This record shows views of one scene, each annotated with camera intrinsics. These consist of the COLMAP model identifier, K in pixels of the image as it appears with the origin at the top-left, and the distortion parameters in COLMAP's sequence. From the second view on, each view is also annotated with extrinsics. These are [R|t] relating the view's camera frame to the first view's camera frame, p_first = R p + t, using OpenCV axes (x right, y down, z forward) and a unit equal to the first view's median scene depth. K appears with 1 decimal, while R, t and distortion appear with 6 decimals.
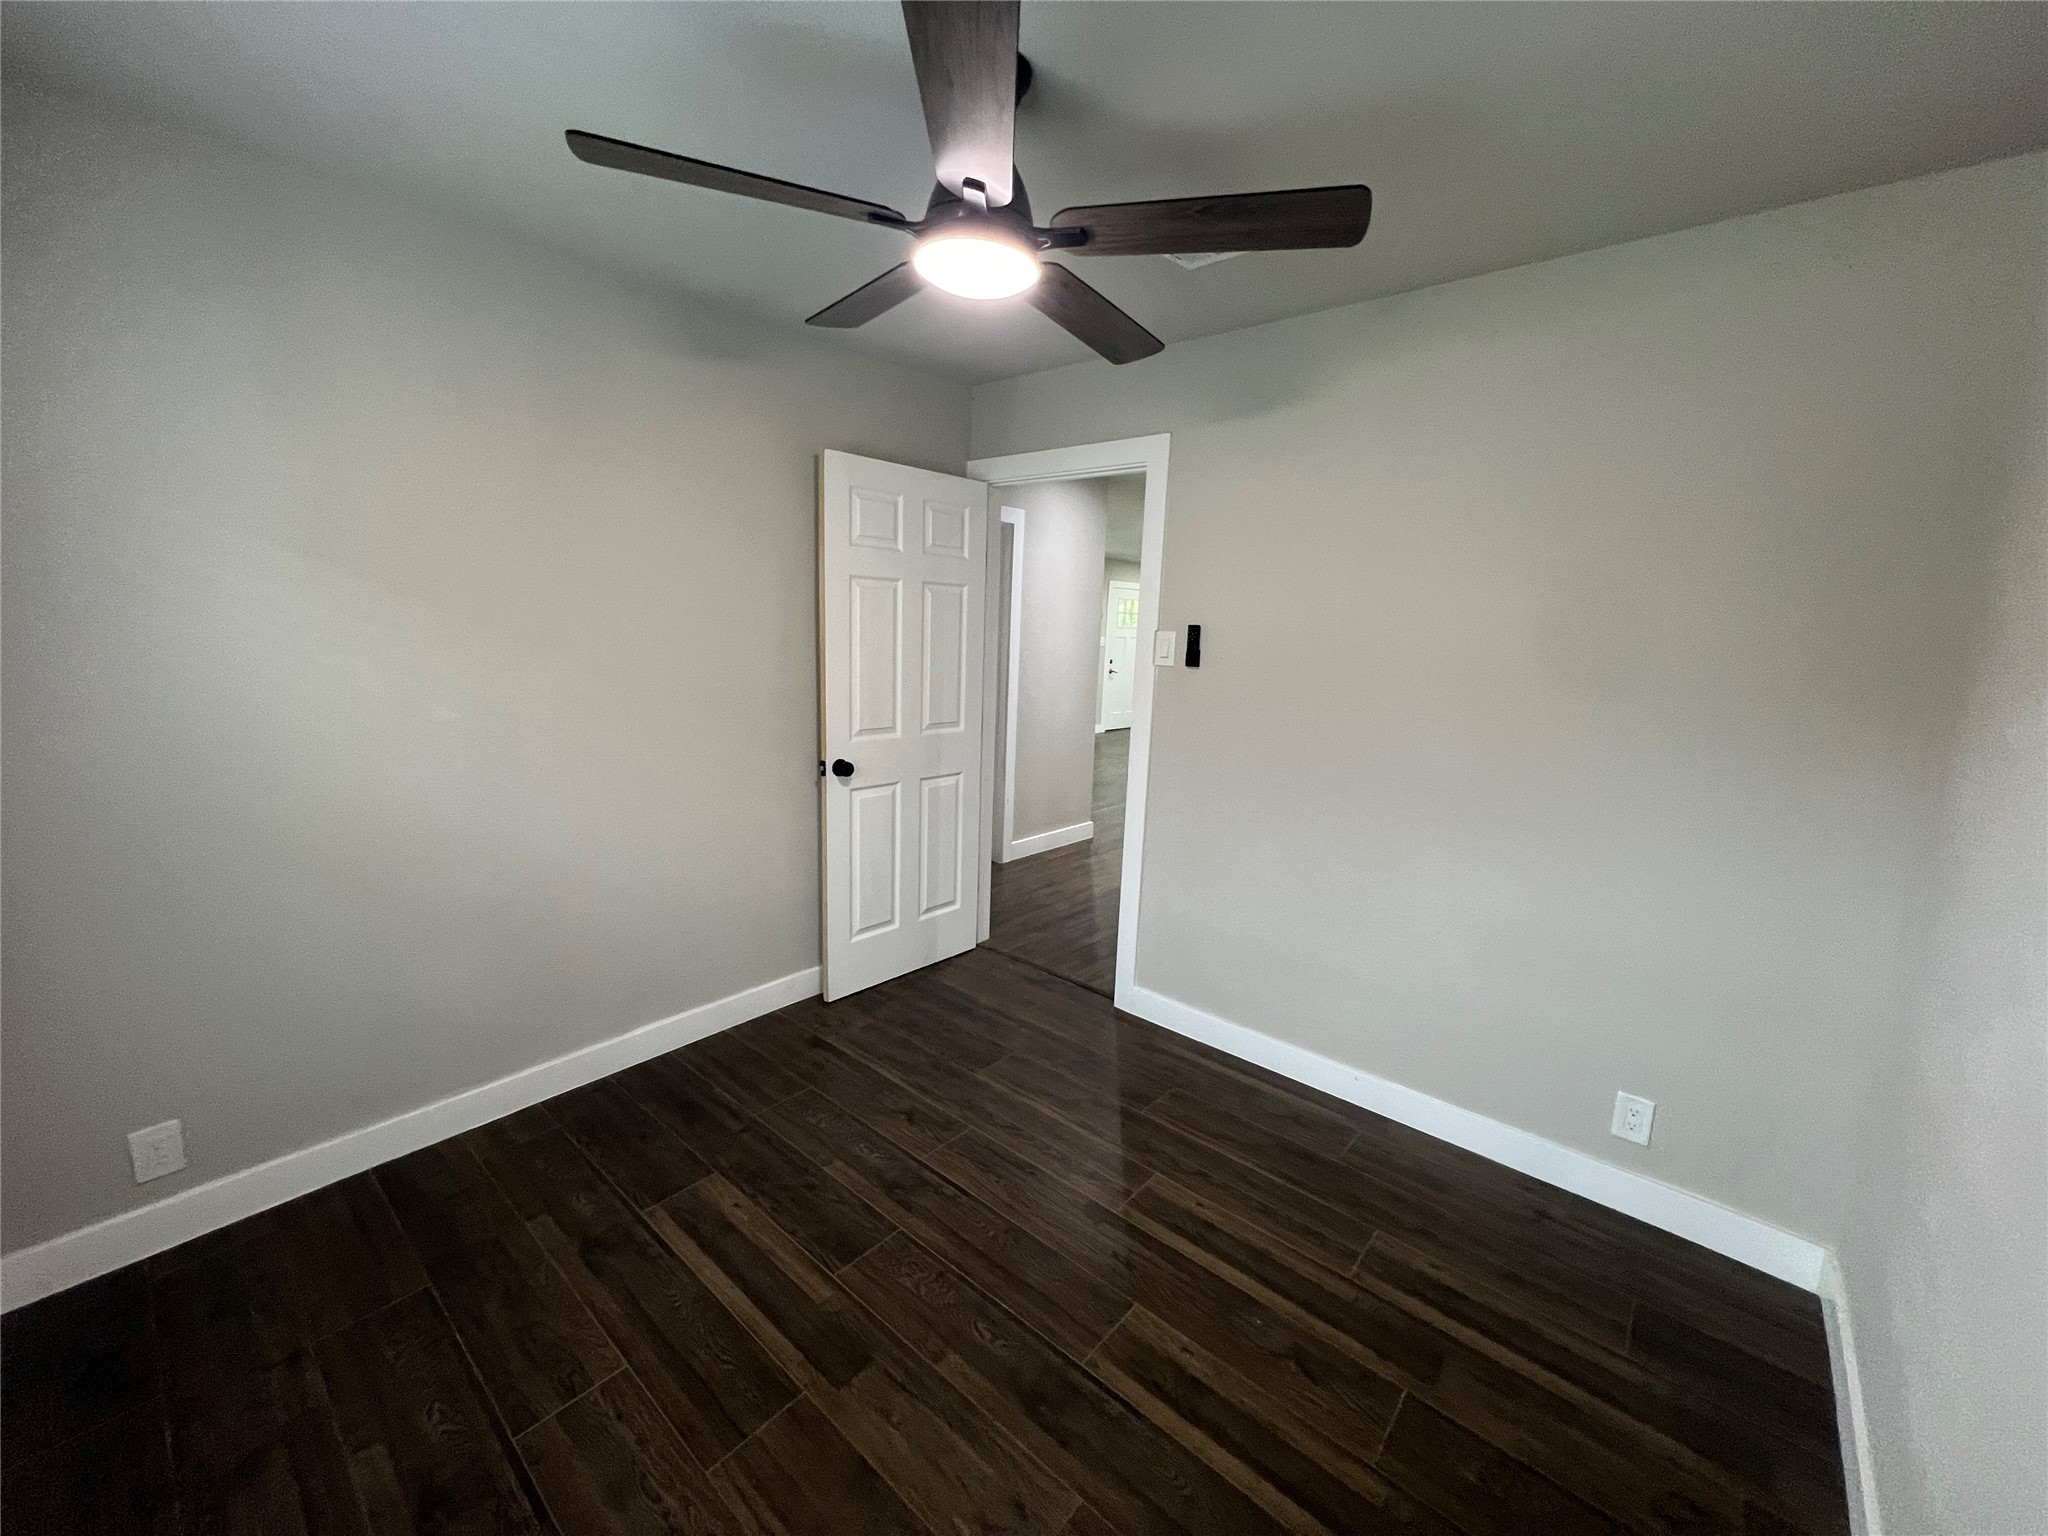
lens RADIAL K [[817.3, 0, 1017.0], [0, 817.3, 775.9], [0, 0, 1]] dist [0.001071, -0.000035]
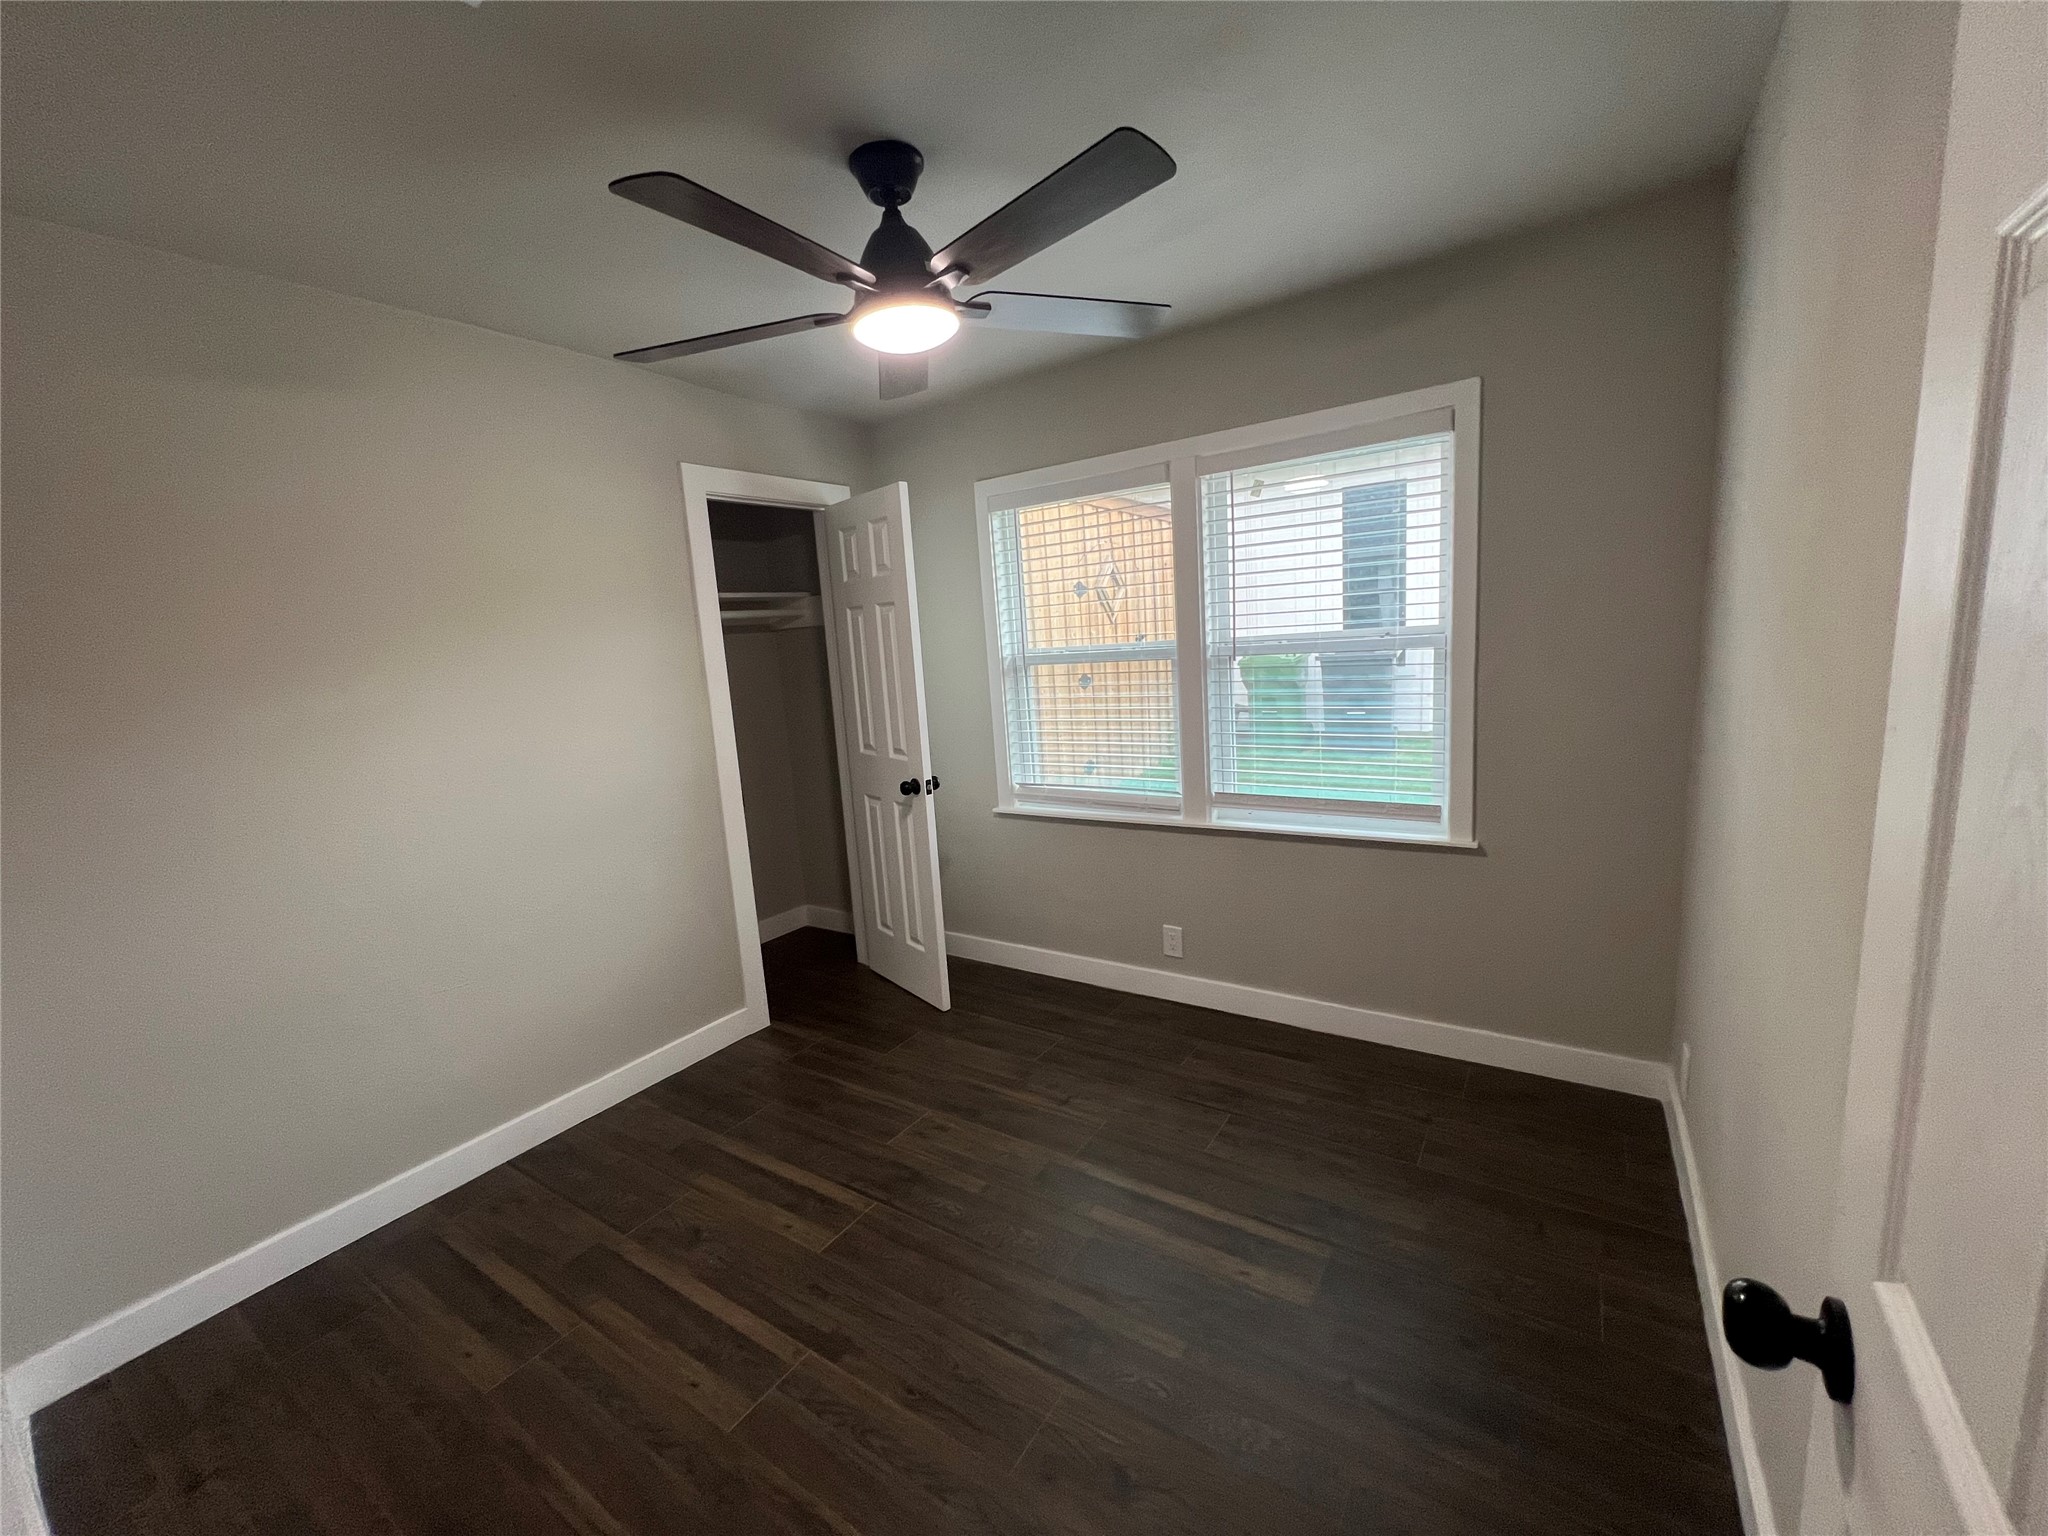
lens RADIAL K [[817.3, 0, 1033.1], [0, 817.3, 757.5], [0, 0, 1]] dist [0.001071, -0.000035]
pose [[-0.988245, 0.052663, -0.143522, -0.017260], [0.002494, 0.944223, 0.329297, -0.356729], [0.152858, 0.325068, -0.933255, 1.906471]]
